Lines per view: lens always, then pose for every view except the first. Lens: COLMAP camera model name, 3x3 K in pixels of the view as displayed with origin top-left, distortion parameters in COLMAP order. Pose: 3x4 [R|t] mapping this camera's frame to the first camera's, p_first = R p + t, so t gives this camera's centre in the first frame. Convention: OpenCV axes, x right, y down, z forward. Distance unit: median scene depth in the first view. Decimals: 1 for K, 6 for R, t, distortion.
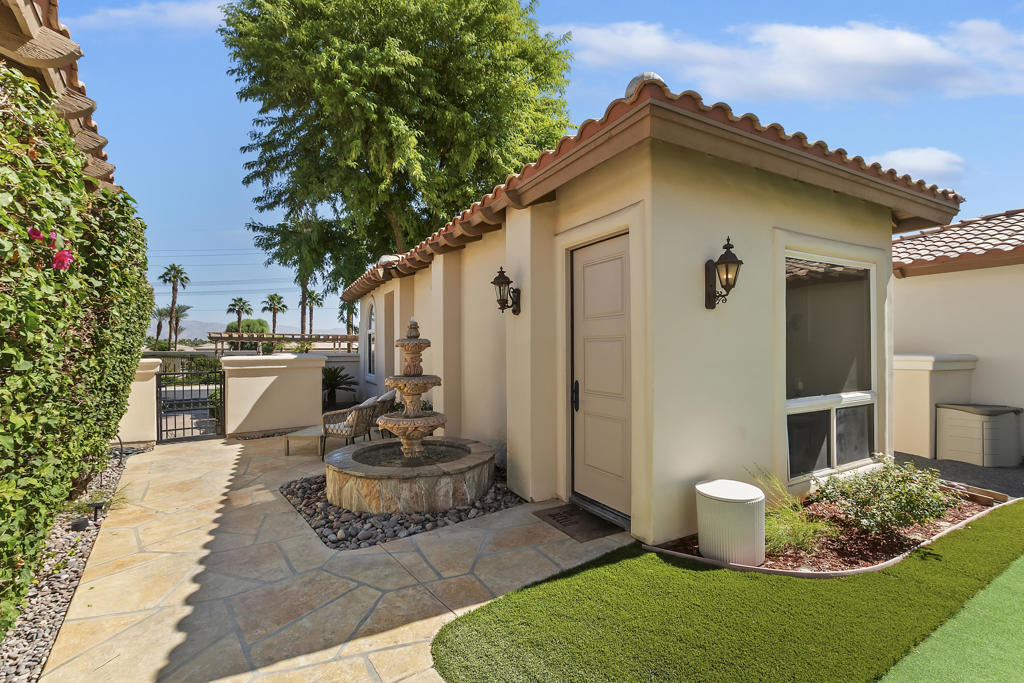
lens RADIAL K [[462.9, 0, 512.3], [0, 462.9, 351.7], [0, 0, 1]] dist [-0.005921, -0.000130]
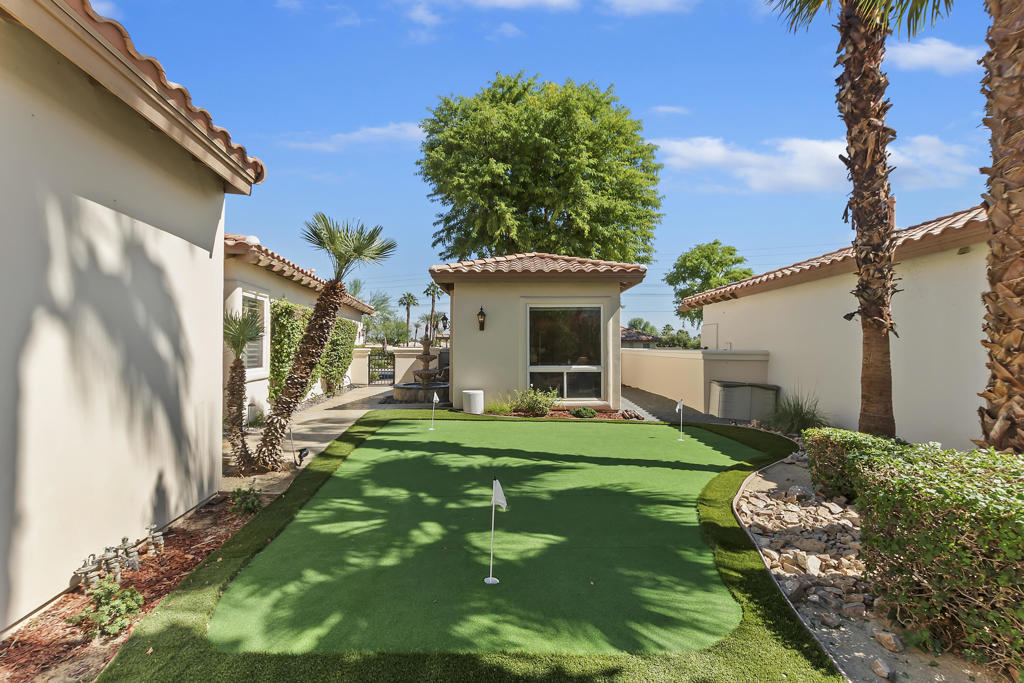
lens RADIAL K [[462.9, 0, 512.3], [0, 462.9, 351.7], [0, 0, 1]] dist [-0.005921, -0.000130]
pose [[0.881468, 0.012472, -0.472079, 0.547188], [-0.010427, 0.999921, 0.006949, 0.004296], [0.472129, -0.001203, 0.881529, -0.399705]]
